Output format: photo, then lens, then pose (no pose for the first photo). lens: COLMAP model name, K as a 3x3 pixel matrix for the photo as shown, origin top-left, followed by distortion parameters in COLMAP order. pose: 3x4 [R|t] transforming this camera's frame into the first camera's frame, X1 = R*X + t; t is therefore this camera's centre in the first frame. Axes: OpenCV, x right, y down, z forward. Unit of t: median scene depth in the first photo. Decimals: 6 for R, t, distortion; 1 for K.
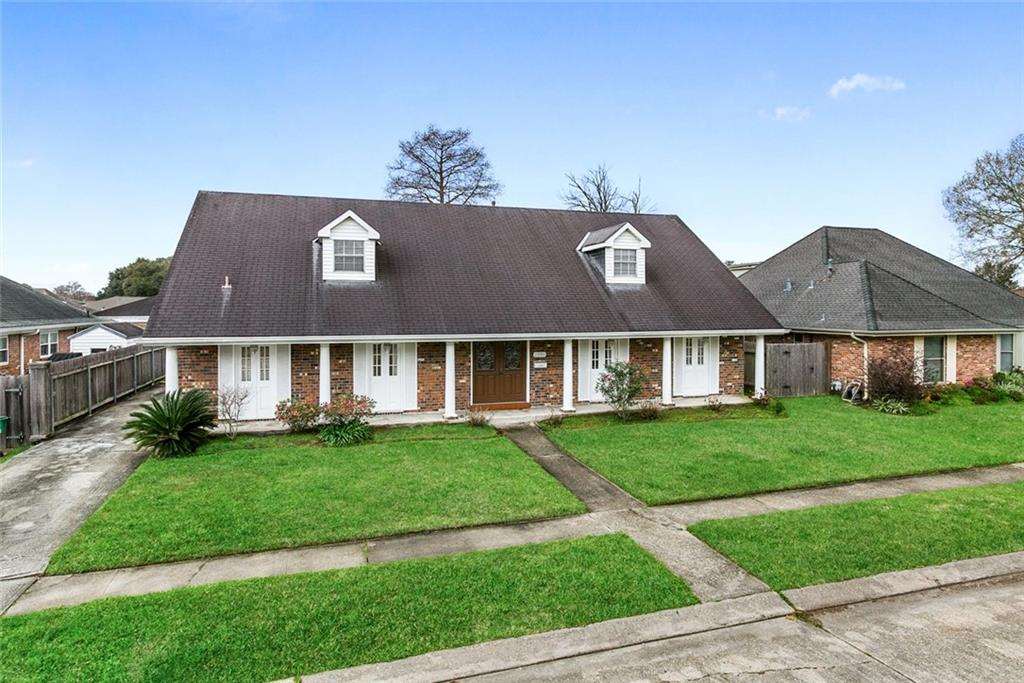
lens RADIAL K [[598.8, 0, 512.1], [0, 598.8, 310.0], [0, 0, 1]] dist [0.002256, 0.001797]
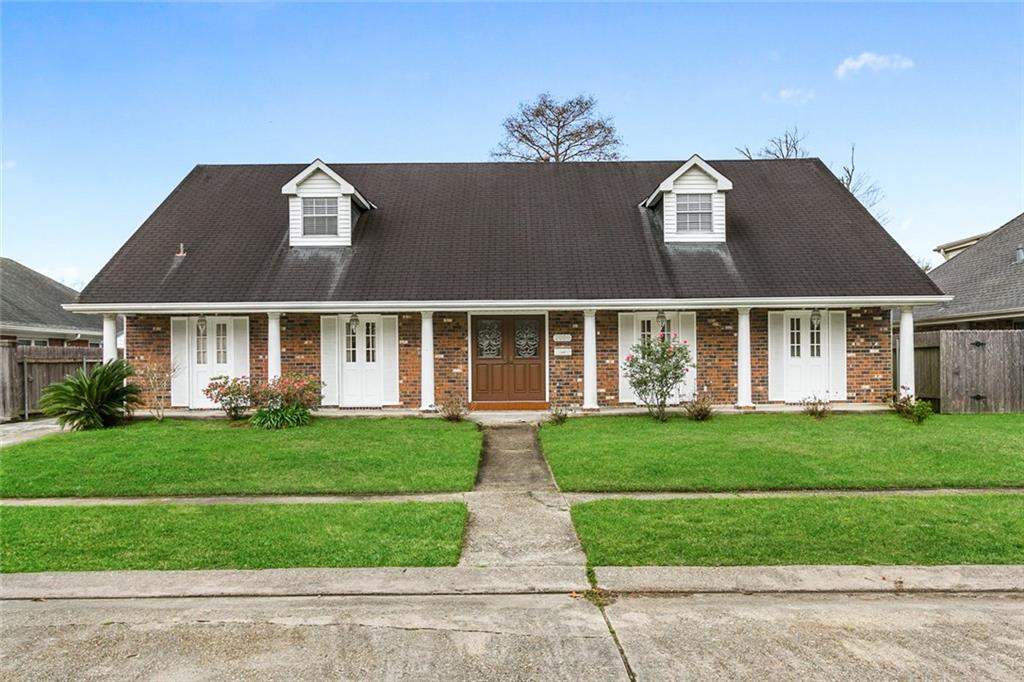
lens RADIAL K [[753.2, 0, 511.0], [0, 753.2, 360.0], [0, 0, 1]] dist [0.003830, 0.001246]
pose [[0.954155, -0.010676, -0.299124, 0.283928], [0.008032, 0.999917, -0.010065, 0.118797], [0.299206, 0.007201, 0.954161, 0.091698]]
